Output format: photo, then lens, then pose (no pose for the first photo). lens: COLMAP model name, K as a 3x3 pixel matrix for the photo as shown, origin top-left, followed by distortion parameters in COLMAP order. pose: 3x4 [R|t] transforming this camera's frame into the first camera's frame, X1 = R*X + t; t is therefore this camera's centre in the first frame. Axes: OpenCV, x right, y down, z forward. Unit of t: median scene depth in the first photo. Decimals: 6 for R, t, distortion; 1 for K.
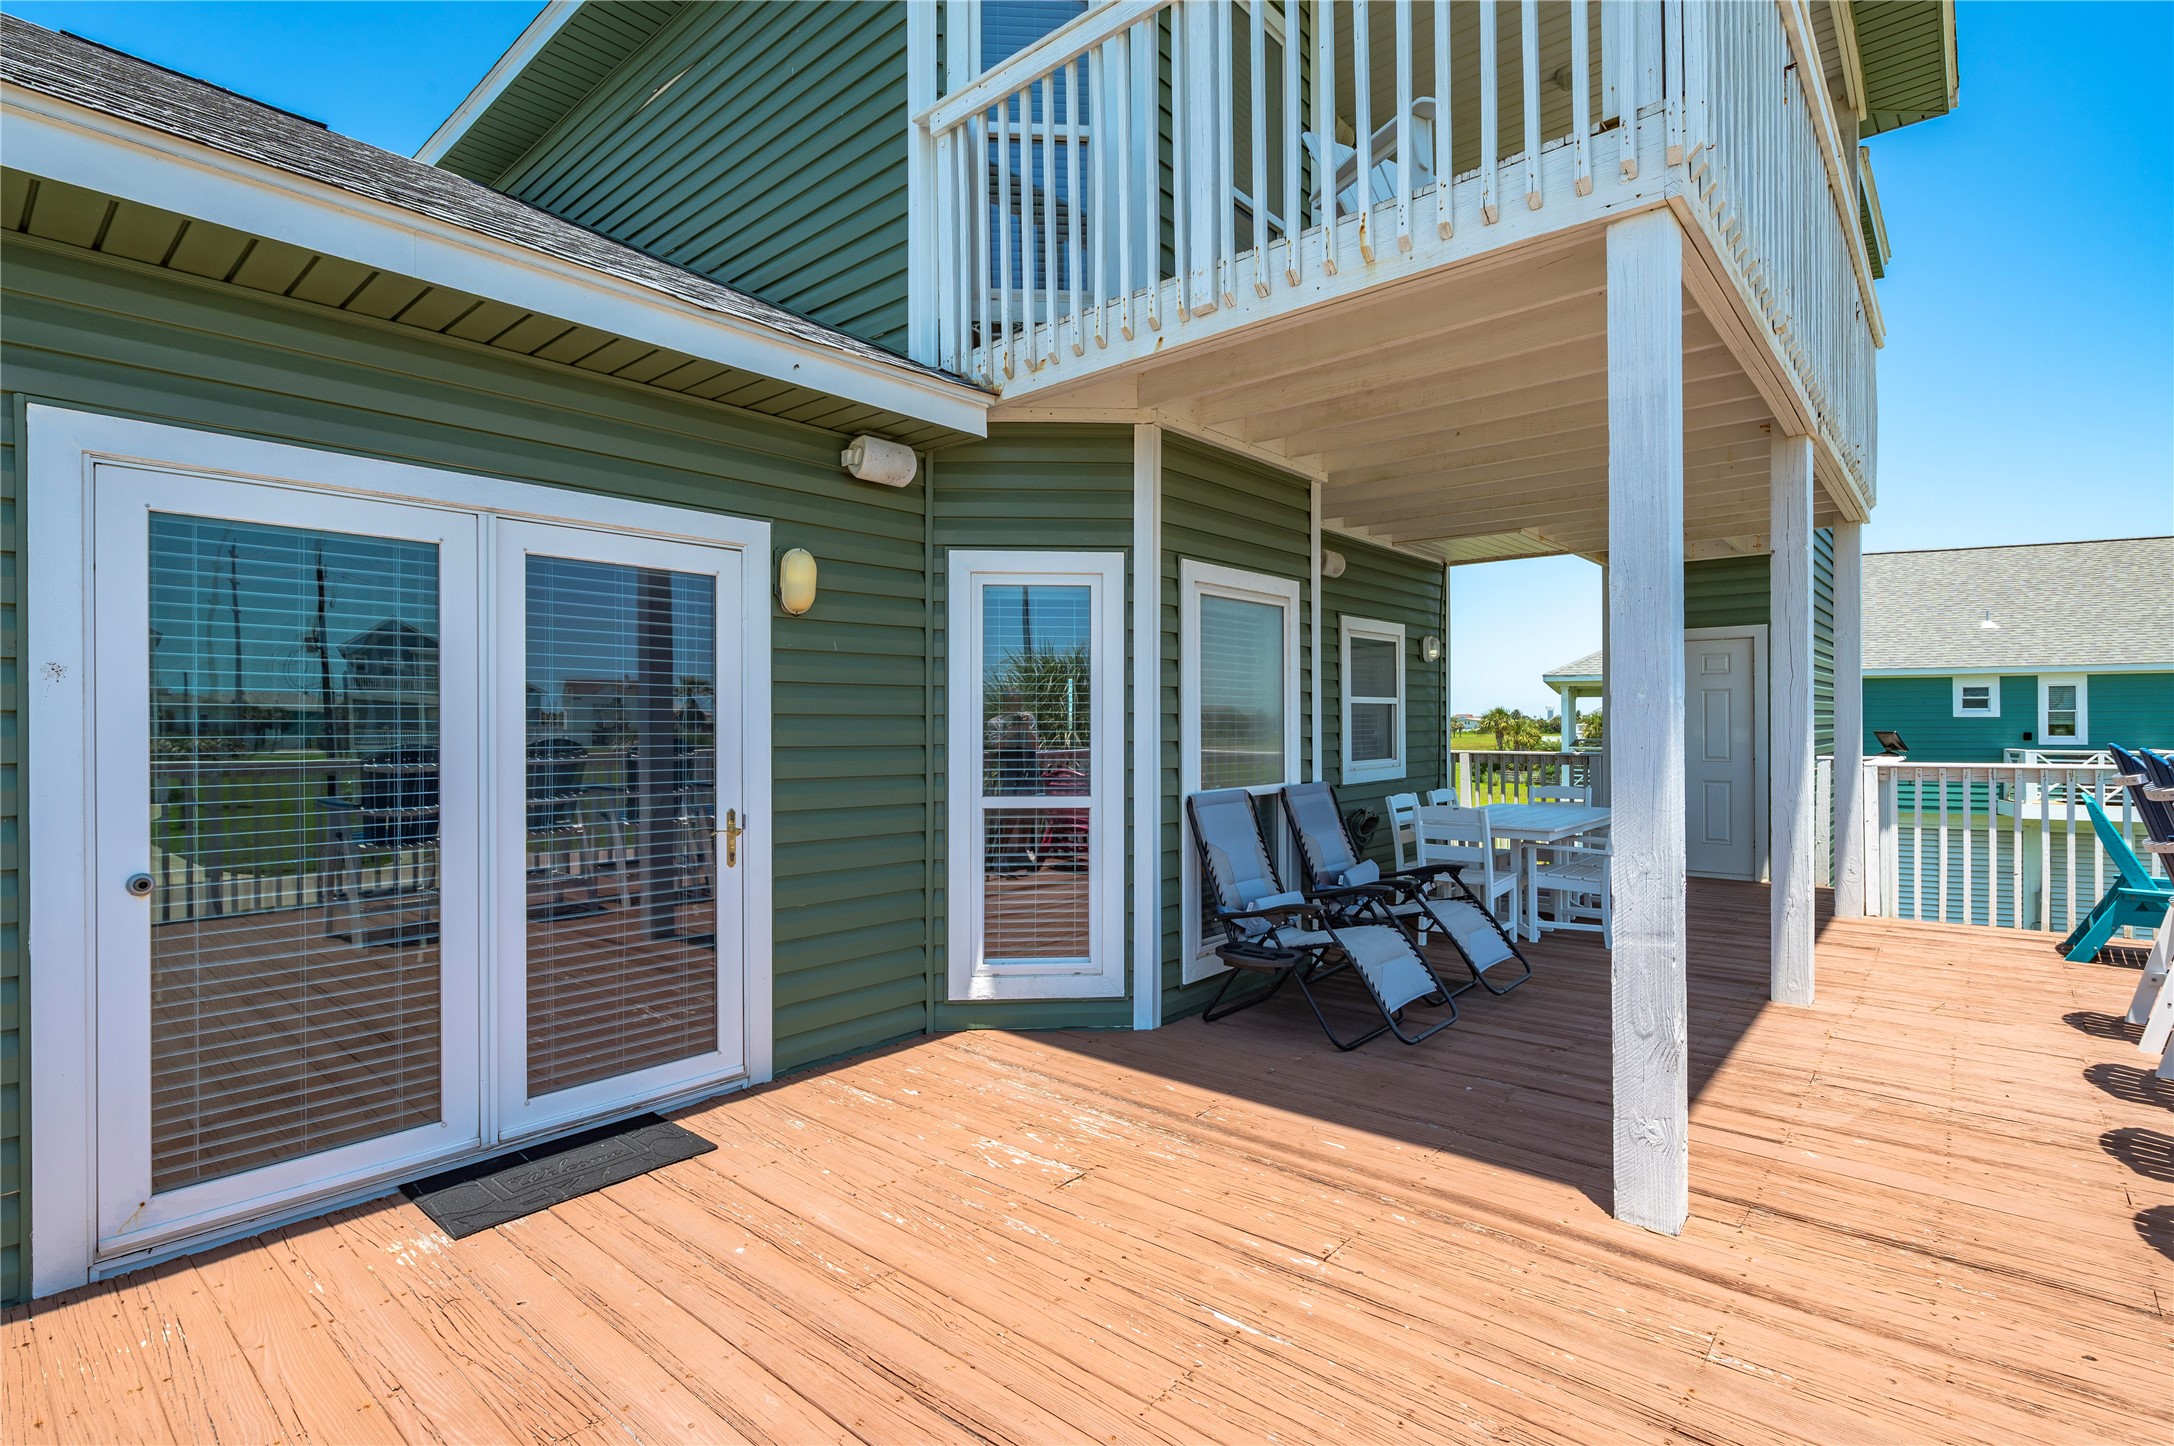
lens RADIAL K [[1004.1, 0, 1093.6], [0, 1004.1, 719.8], [0, 0, 1]] dist [-0.008330, -0.000604]
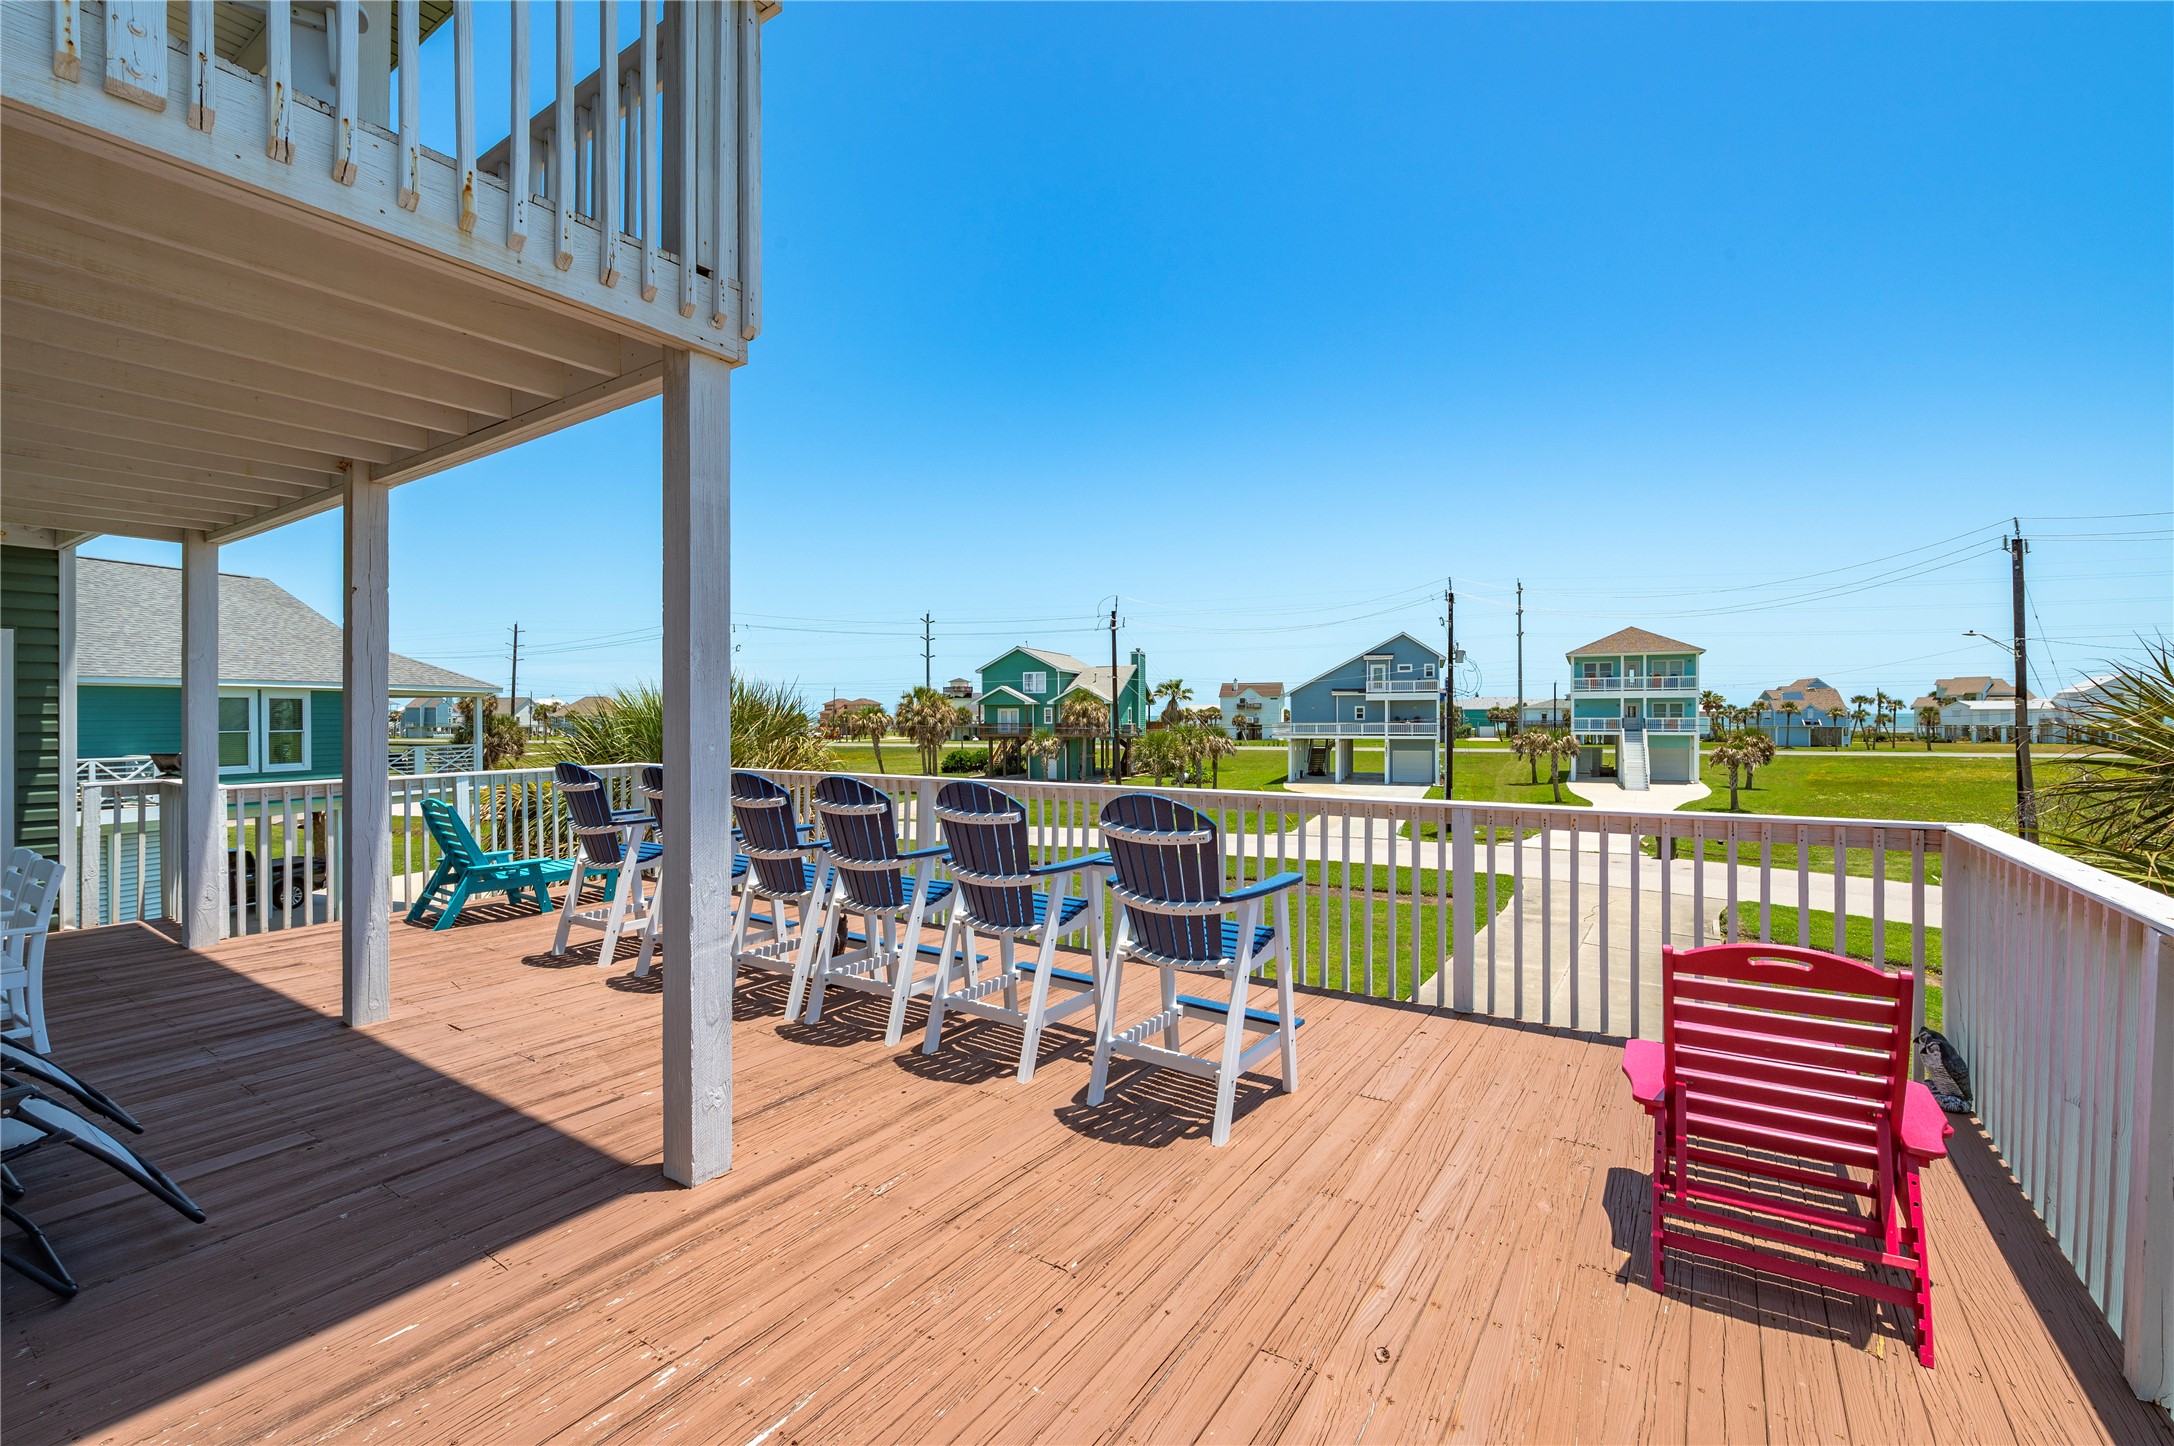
lens RADIAL K [[903.9, 0, 1094.4], [0, 903.9, 720.5], [0, 0, 1]] dist [-0.007788, -0.000012]
pose [[-0.108529, 0.003013, 0.994089, -0.506673], [0.002786, 0.999992, -0.002727, -0.044263], [-0.994089, 0.002473, -0.108536, 0.543206]]
